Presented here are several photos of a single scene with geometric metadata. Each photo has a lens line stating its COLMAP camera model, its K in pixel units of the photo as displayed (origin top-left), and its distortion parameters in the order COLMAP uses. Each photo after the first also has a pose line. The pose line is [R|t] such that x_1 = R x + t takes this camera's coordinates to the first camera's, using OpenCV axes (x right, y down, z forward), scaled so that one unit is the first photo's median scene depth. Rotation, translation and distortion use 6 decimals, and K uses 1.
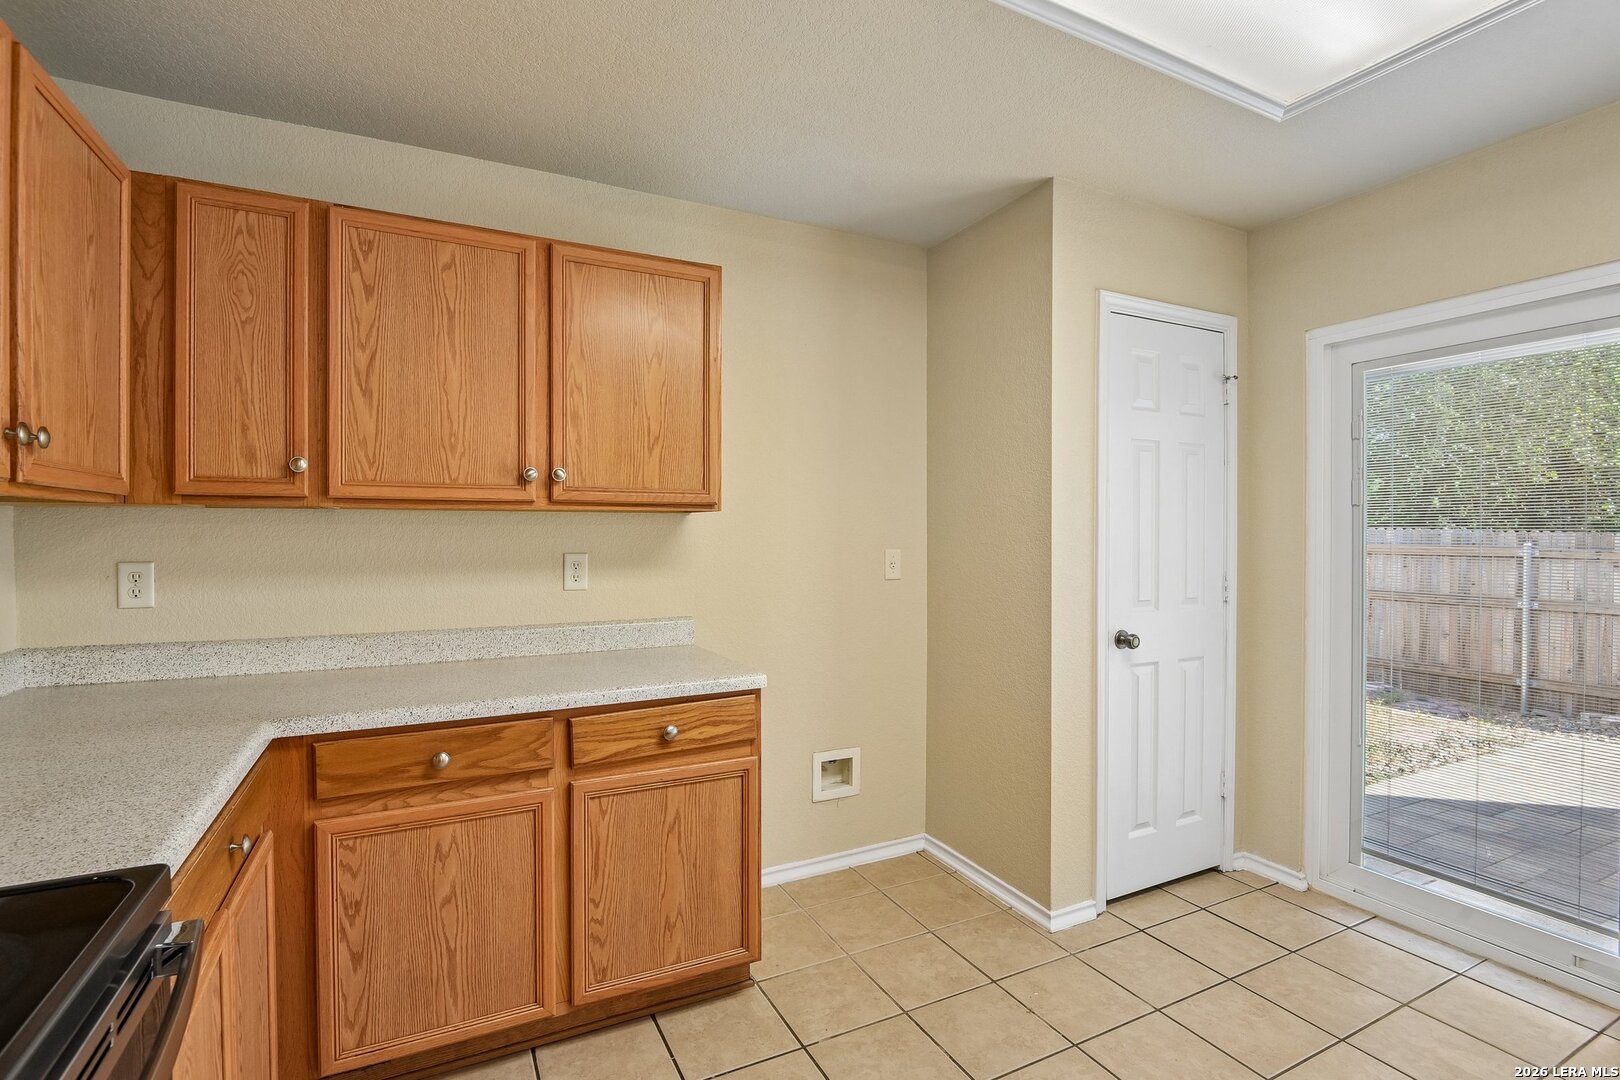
lens RADIAL K [[756.3, 0, 800.8], [0, 756.3, 536.4], [0, 0, 1]] dist [-0.017492, -0.000514]
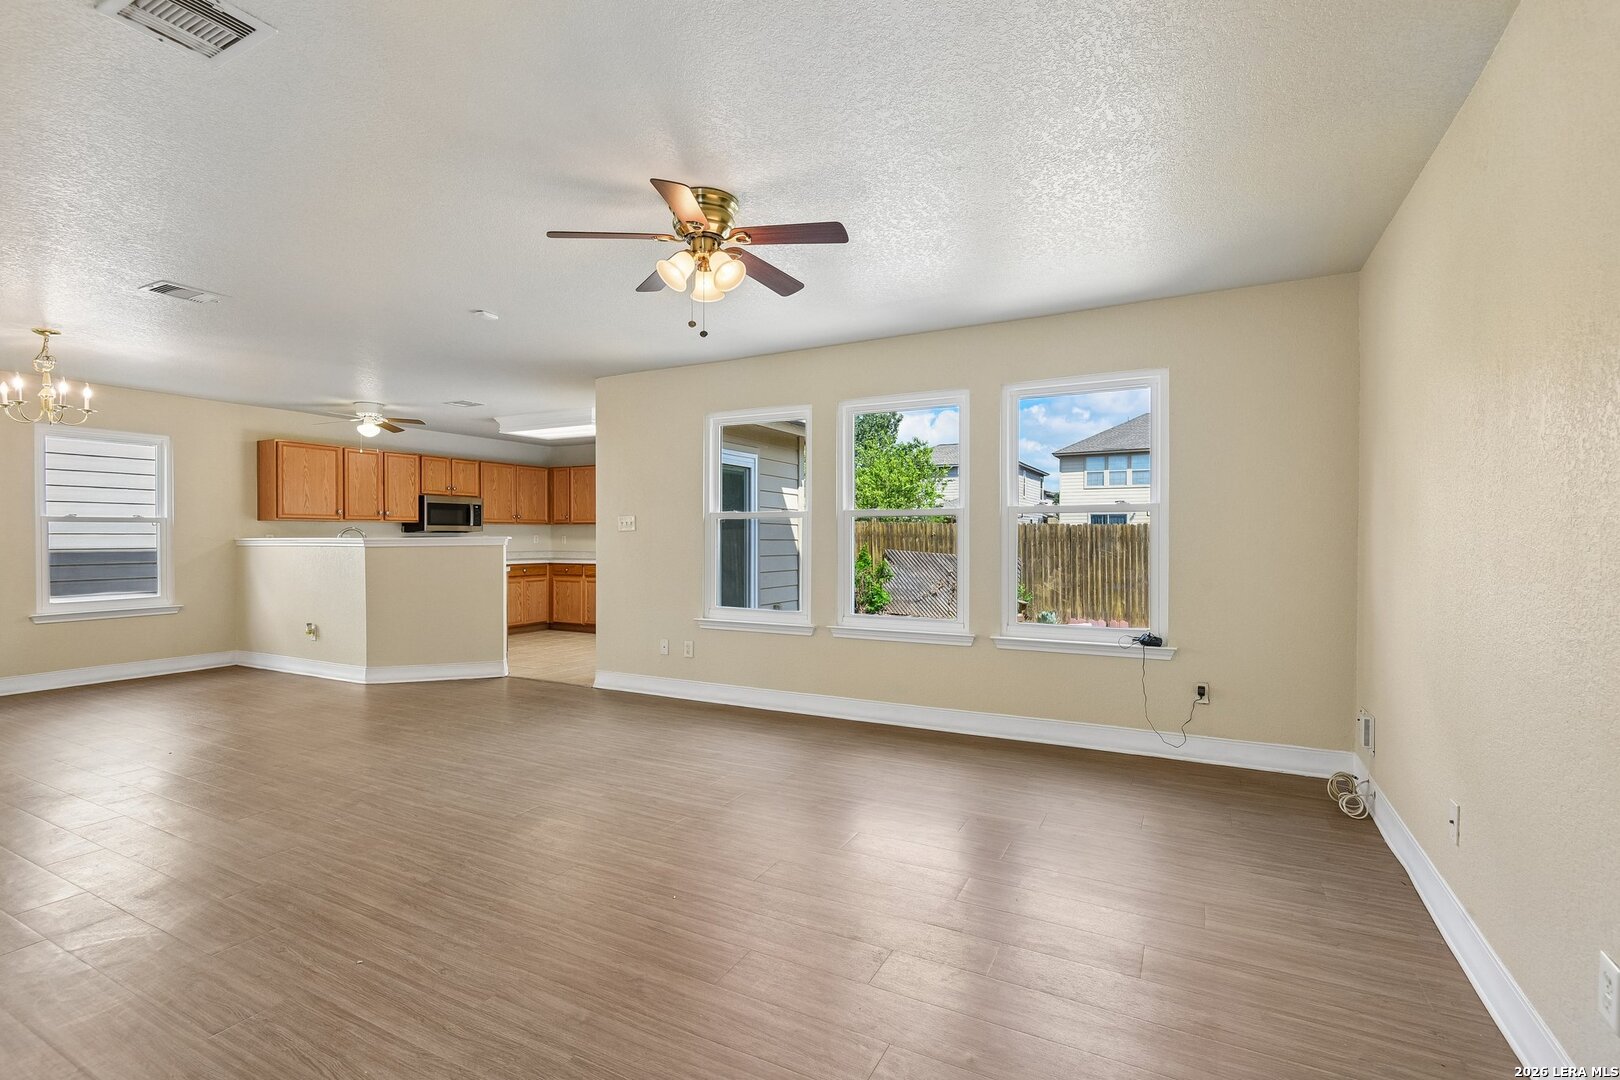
lens RADIAL K [[742.0, 0, 807.4], [0, 742.0, 542.6], [0, 0, 1]] dist [0.004181, -0.004999]
pose [[0.580536, 0.007377, -0.814201, 4.130433], [-0.006241, 0.999970, 0.004611, 0.047712], [0.814211, 0.002405, 0.580565, -0.605135]]
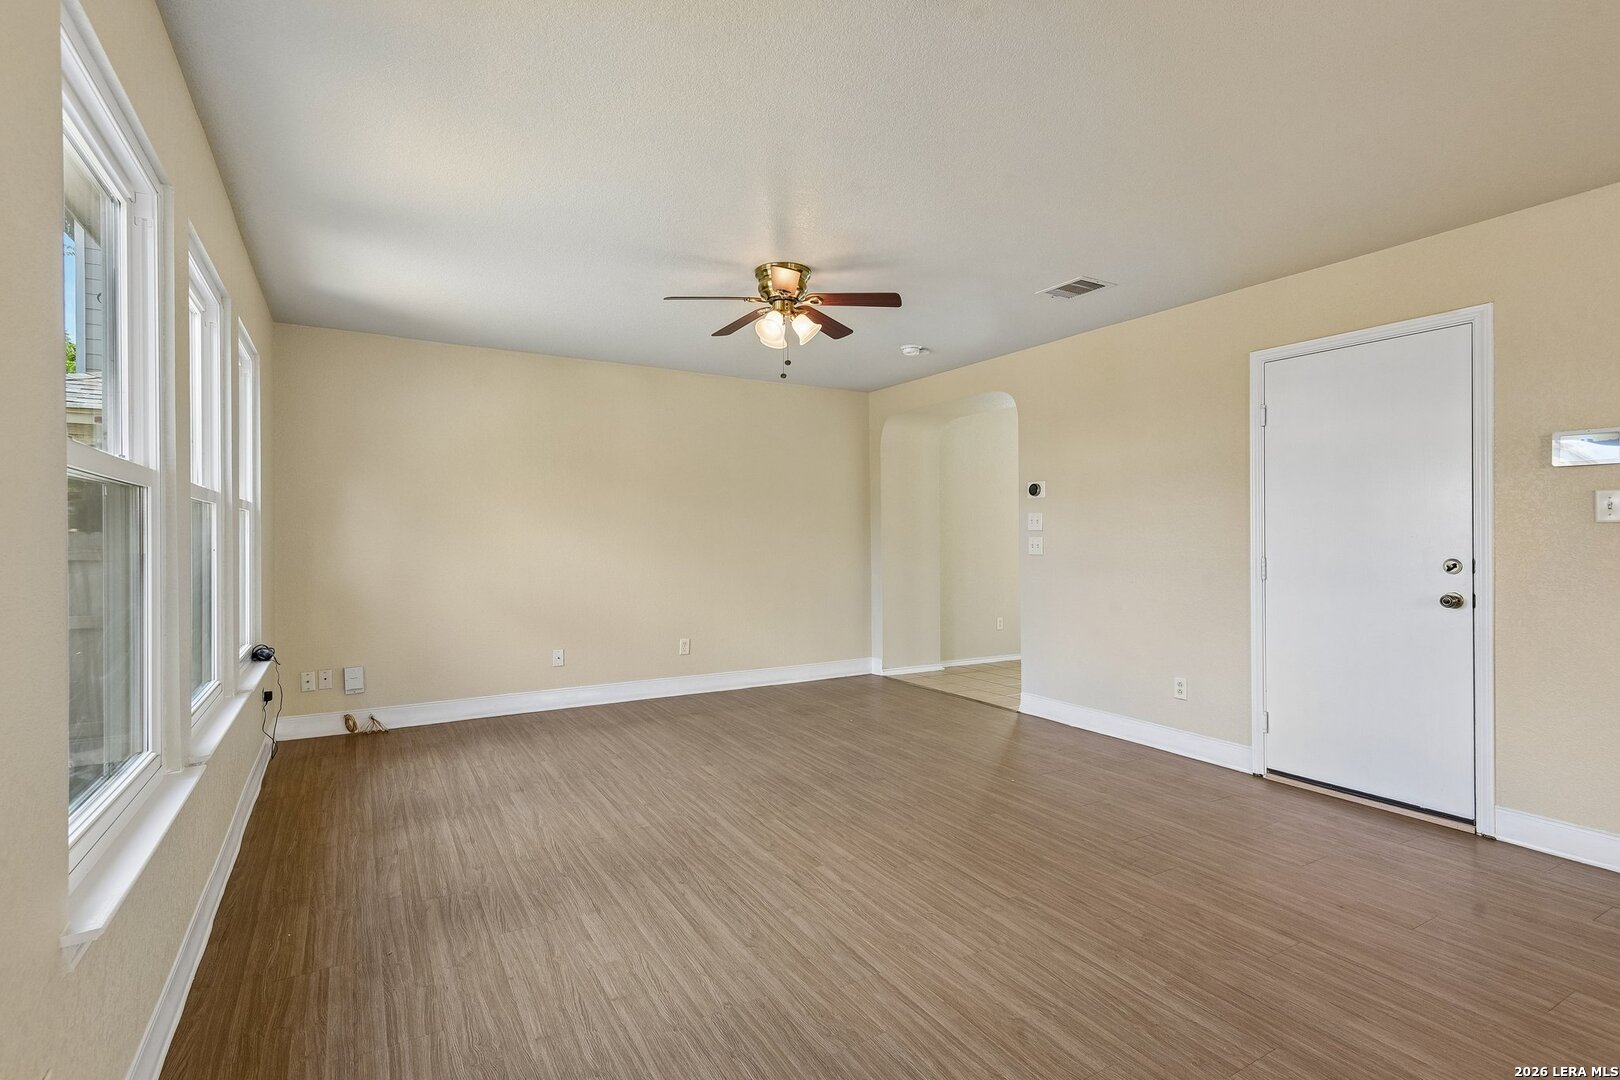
lens RADIAL K [[767.9, 0, 806.0], [0, 767.9, 534.3], [0, 0, 1]] dist [0.017099, -0.000320]
pose [[-0.069268, 0.003450, 0.997592, 1.165710], [0.010218, 0.999944, -0.002749, 0.043936], [-0.997546, 0.010003, -0.069299, 0.097256]]
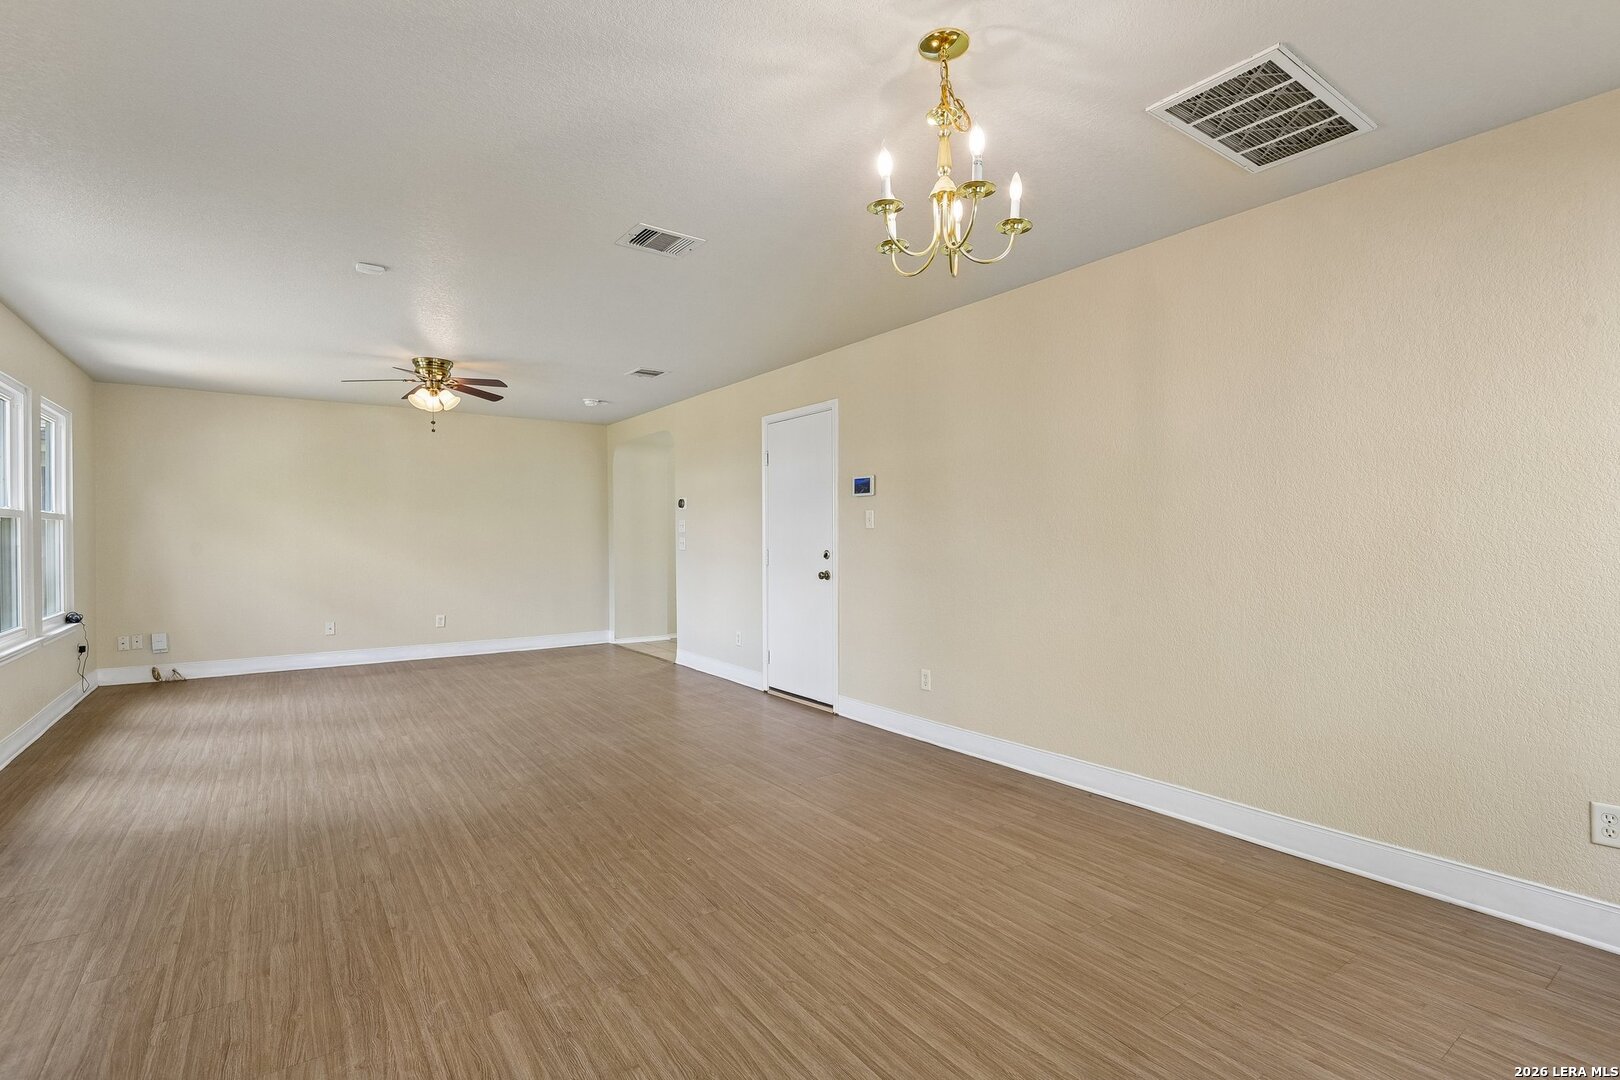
lens RADIAL K [[747.5, 0, 800.6], [0, 747.5, 535.3], [0, 0, 1]] dist [0.000832, -0.005925]
pose [[-0.146975, 0.002464, 0.989137, 0.182275], [0.011990, 0.999928, -0.000709, 0.053938], [-0.989068, 0.011755, -0.146994, -0.844470]]
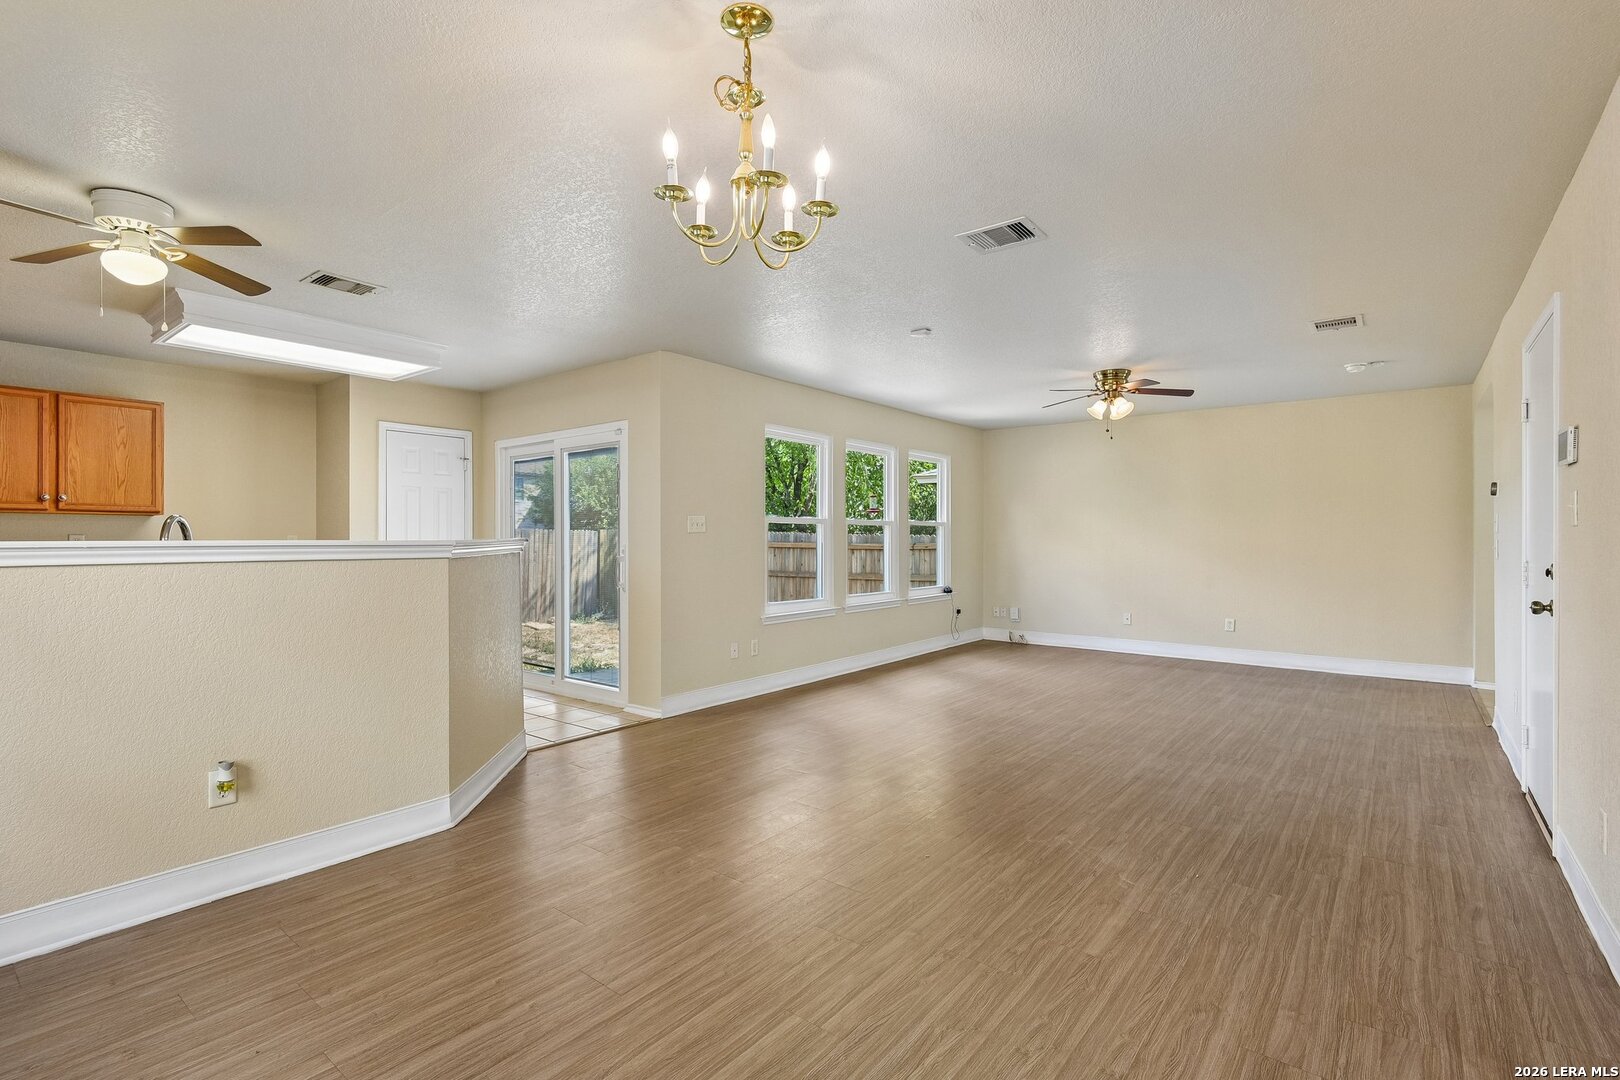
lens RADIAL K [[742.3, 0, 807.6], [0, 742.3, 536.3], [0, 0, 1]] dist [0.022687, -0.014568]
pose [[0.907130, 0.002190, 0.420844, 0.765463], [0.002311, 0.999945, -0.010183, 0.061835], [-0.420843, 0.010210, 0.907076, -1.978912]]
